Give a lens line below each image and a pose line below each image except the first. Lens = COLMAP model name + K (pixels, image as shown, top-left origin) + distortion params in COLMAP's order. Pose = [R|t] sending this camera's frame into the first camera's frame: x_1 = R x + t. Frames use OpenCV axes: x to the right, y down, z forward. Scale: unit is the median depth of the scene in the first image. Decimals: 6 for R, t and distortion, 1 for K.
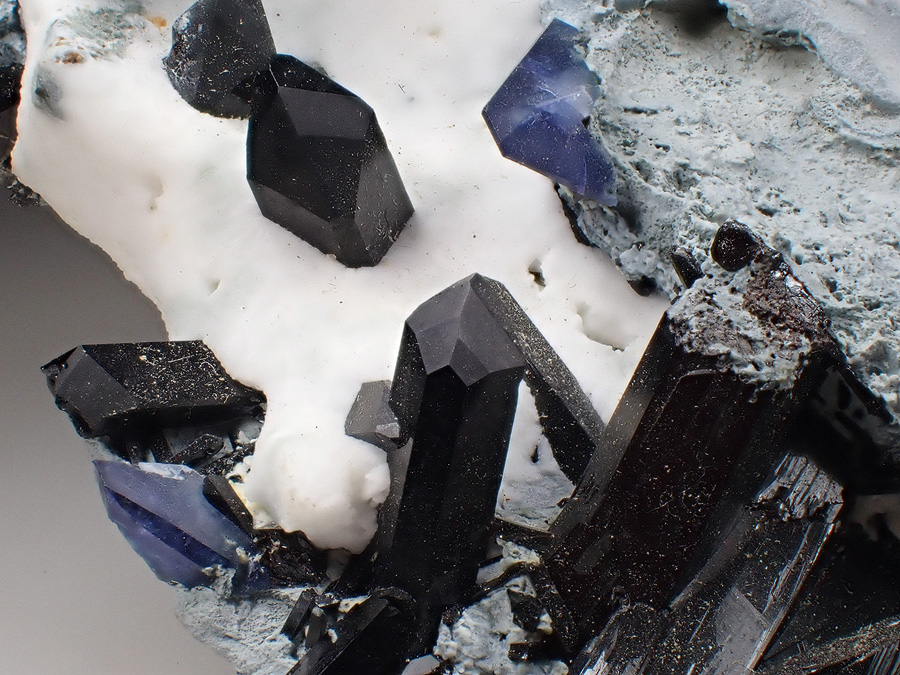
lens RADIAL K [[2665.8, 0, 450.0], [0, 2665.8, 337.5], [0, 0, 1]] dist [-0.710306, 13.542887]
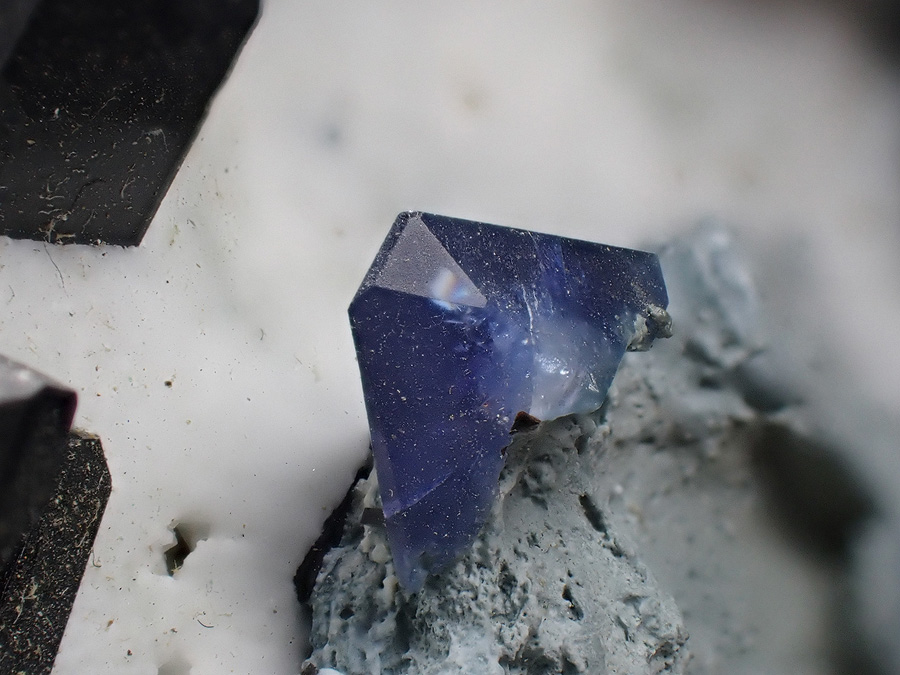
lens RADIAL K [[2665.8, 0, 450.0], [0, 2665.8, 337.5], [0, 0, 1]] dist [-0.710306, 13.542887]
pose [[0.589765, 0.806780, -0.035831, 0.047117], [-0.801510, 0.579331, -0.148178, -0.014207], [-0.098789, 0.116109, 0.988311, 0.548402]]
